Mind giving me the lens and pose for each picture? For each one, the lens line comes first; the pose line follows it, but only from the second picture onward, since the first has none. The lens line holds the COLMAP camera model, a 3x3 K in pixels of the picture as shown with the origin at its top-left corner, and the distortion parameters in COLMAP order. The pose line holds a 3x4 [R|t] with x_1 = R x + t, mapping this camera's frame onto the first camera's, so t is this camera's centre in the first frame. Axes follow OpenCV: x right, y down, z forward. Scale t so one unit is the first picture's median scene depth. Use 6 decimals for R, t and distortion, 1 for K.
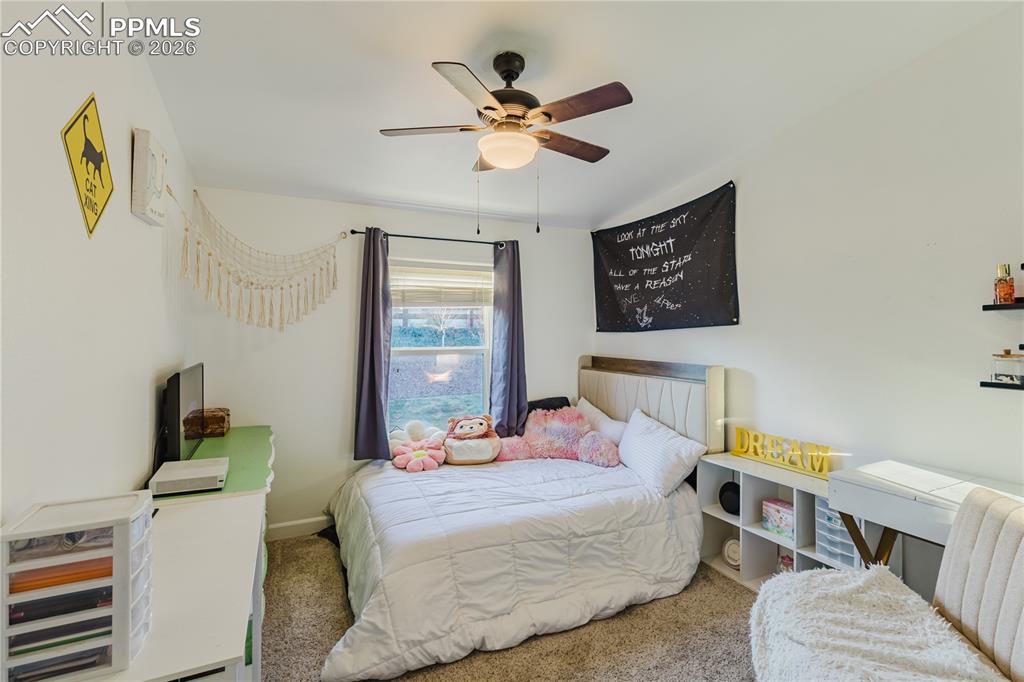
lens RADIAL K [[478.8, 0, 517.4], [0, 478.8, 316.0], [0, 0, 1]] dist [0.000741, 0.001337]
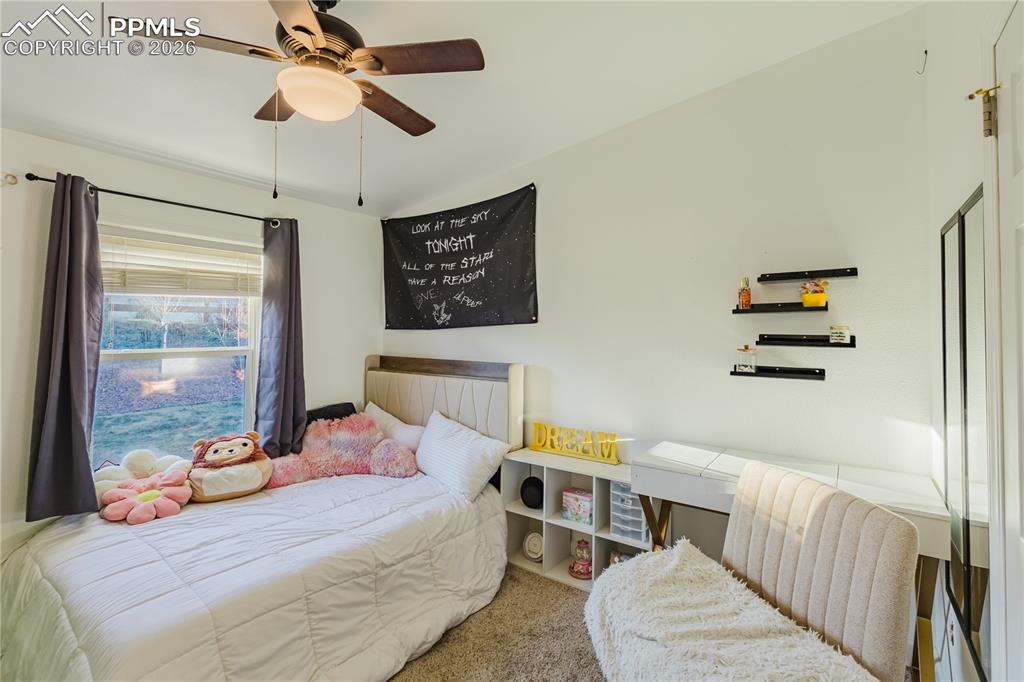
lens RADIAL K [[478.8, 0, 517.4], [0, 478.8, 316.0], [0, 0, 1]] dist [0.000741, 0.001337]
pose [[0.884136, 0.017885, 0.466886, -0.060118], [-0.020377, 0.999792, 0.000288, 0.003510], [-0.466784, -0.009769, 0.884317, 0.106457]]
